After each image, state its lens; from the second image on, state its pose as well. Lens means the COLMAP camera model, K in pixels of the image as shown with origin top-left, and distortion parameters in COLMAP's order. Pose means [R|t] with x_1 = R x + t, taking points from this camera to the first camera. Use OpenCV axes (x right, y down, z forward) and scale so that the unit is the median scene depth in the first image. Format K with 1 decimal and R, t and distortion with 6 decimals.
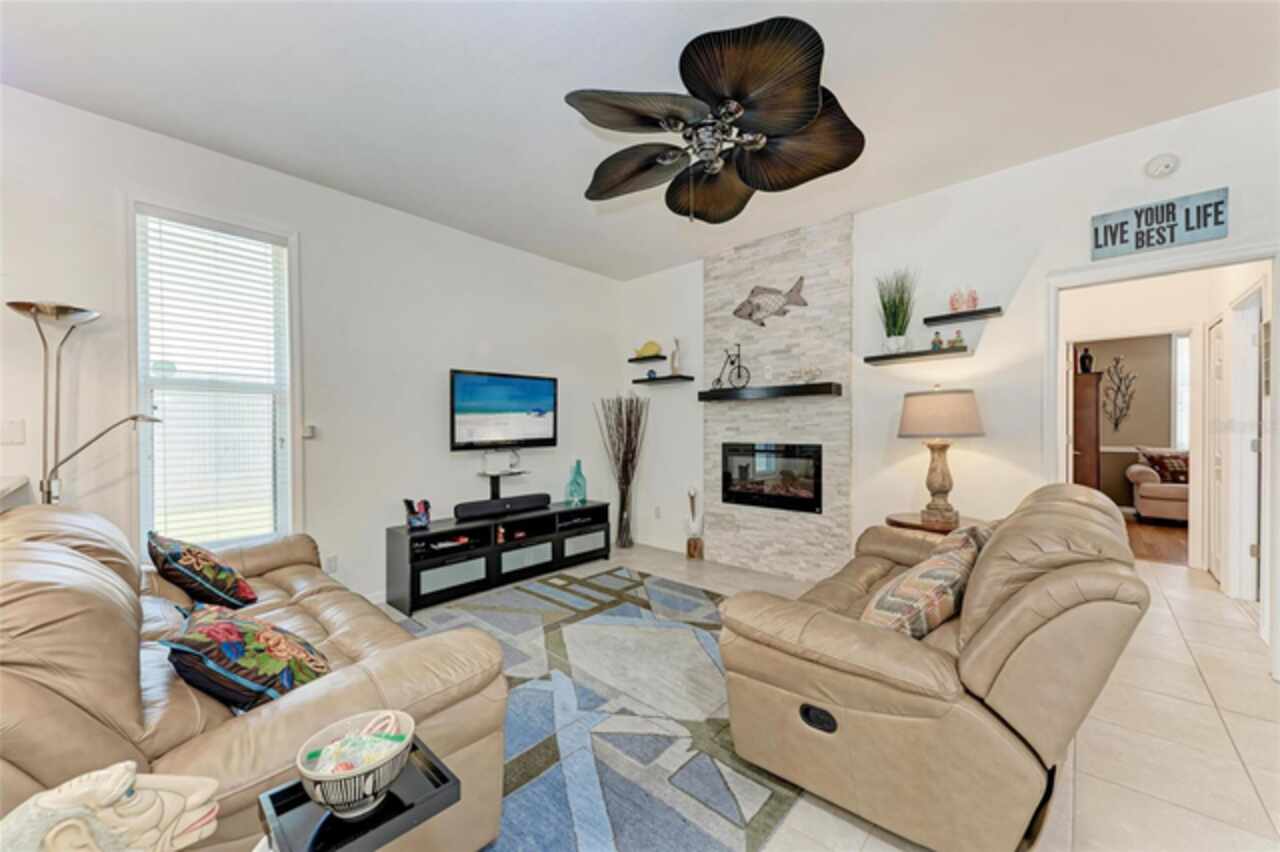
lens RADIAL K [[483.1, 0, 645.4], [0, 483.1, 431.4], [0, 0, 1]] dist [0.015469, -0.003921]
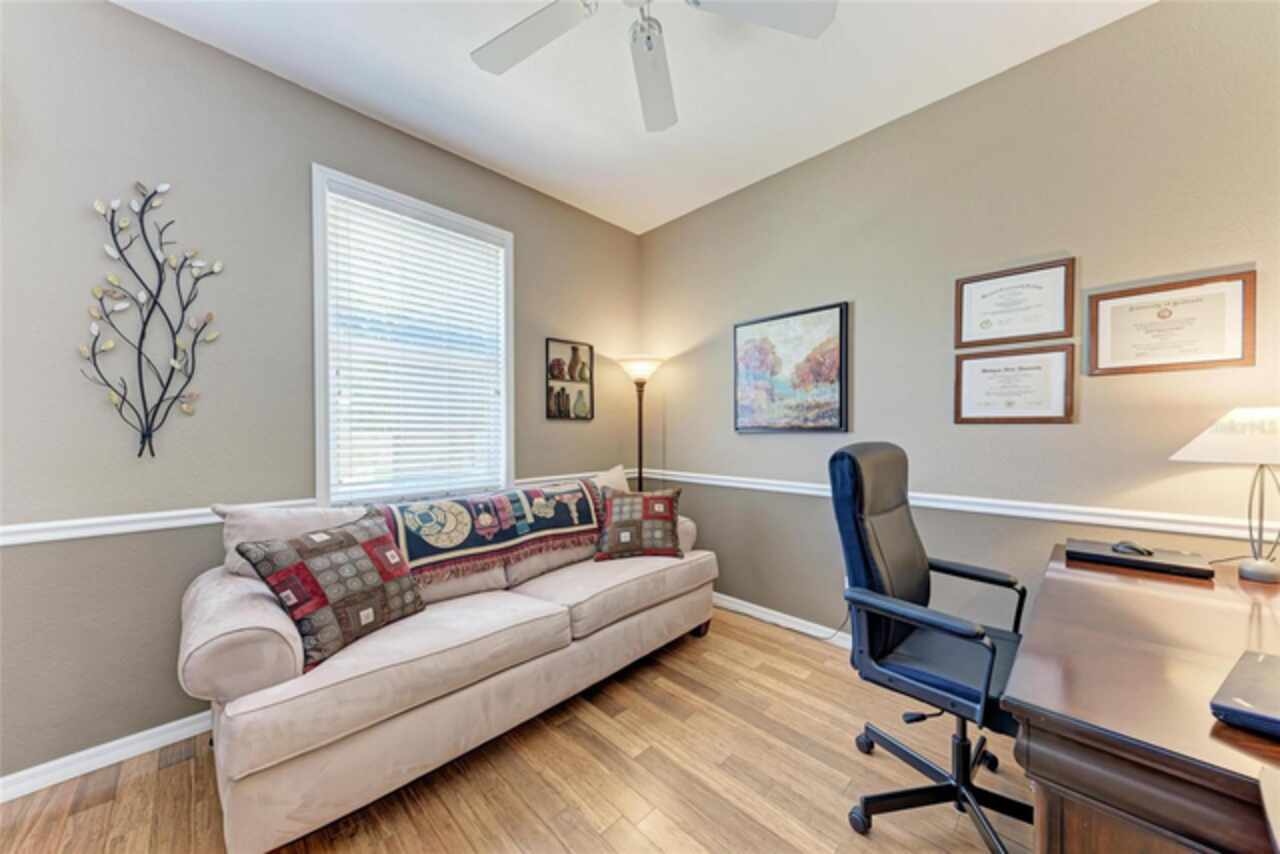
lens RADIAL K [[437.8, 0, 644.8], [0, 437.8, 429.8], [0, 0, 1]] dist [0.008966, -0.001426]
pose [[0.027404, 0.007539, 0.999596, 1.317167], [0.007438, 0.999942, -0.007745, -0.016427], [-0.999597, 0.007647, 0.027346, 1.295636]]
